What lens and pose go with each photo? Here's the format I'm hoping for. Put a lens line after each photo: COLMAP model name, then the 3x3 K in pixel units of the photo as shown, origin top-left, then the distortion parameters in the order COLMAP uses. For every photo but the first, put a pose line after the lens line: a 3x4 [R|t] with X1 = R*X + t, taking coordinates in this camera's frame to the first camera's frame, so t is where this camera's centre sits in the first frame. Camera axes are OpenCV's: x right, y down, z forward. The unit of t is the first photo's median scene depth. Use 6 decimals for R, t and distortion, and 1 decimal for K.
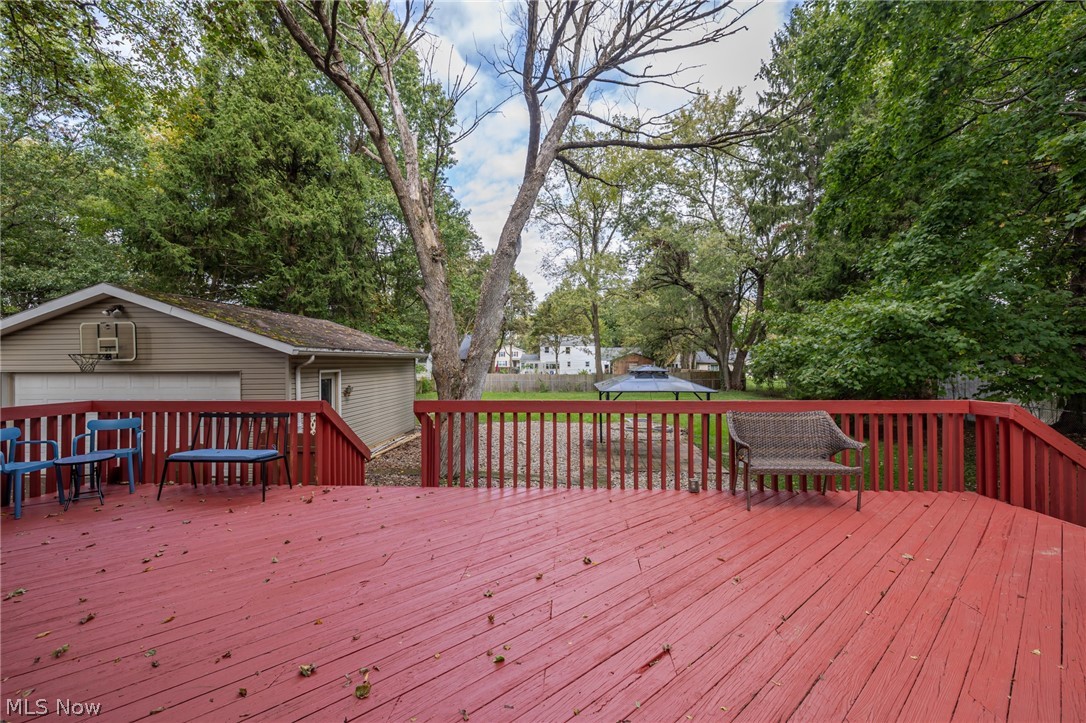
lens RADIAL K [[444.2, 0, 543.0], [0, 444.2, 361.5], [0, 0, 1]] dist [-0.000569, -0.000054]
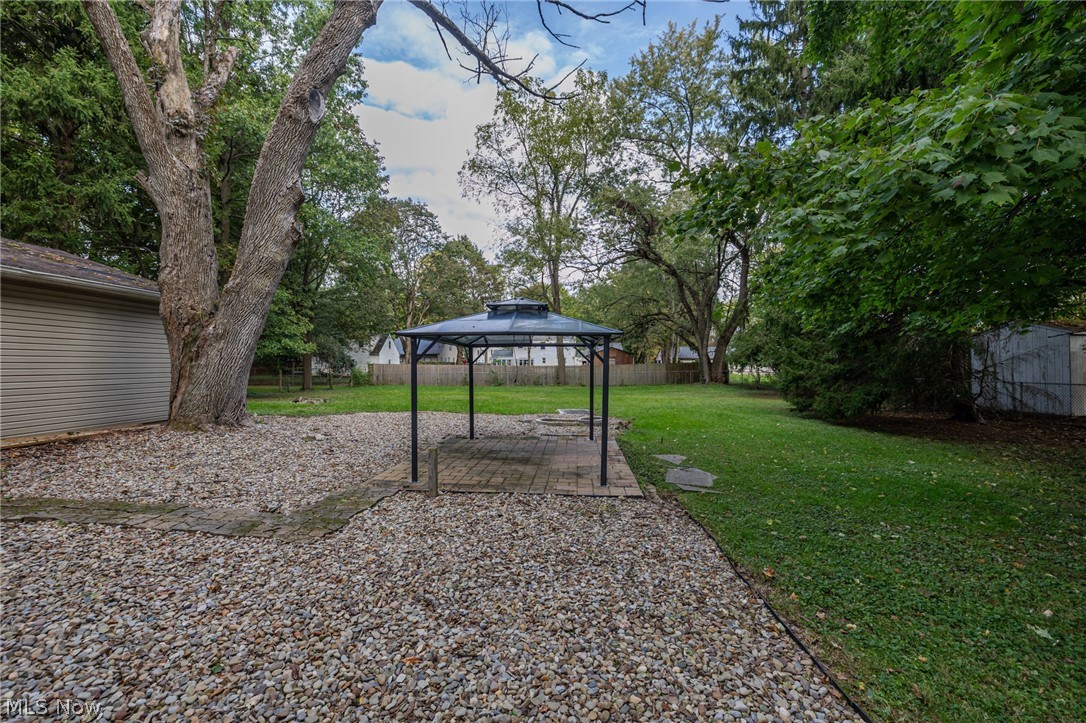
lens RADIAL K [[444.2, 0, 543.0], [0, 444.2, 361.5], [0, 0, 1]] dist [-0.000569, -0.000054]
pose [[0.999889, 0.001224, 0.014843, 0.084812], [-0.001115, 0.999973, -0.007331, 0.029910], [-0.014852, 0.007314, 0.999863, 0.141872]]
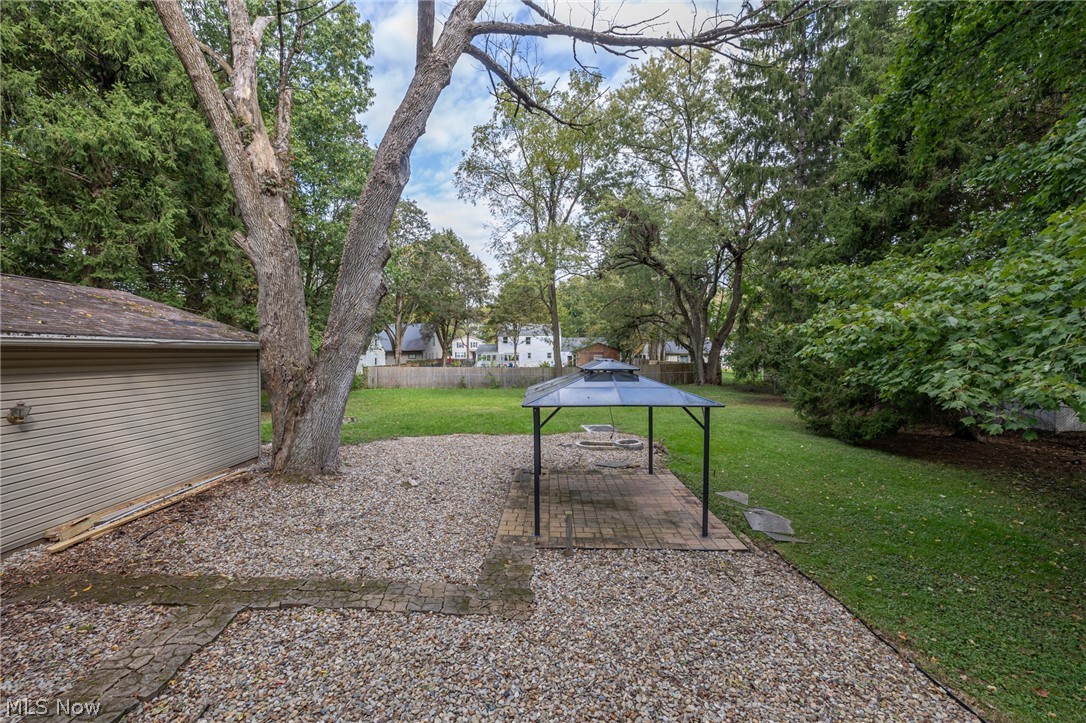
lens RADIAL K [[452.7, 0, 537.1], [0, 452.7, 354.8], [0, 0, 1]] dist [-0.001065, -0.000140]
pose [[0.998067, -0.003712, 0.062030, 0.032666], [0.003405, 0.999981, 0.005055, -0.000466], [-0.062048, -0.004834, 0.998061, 0.121453]]
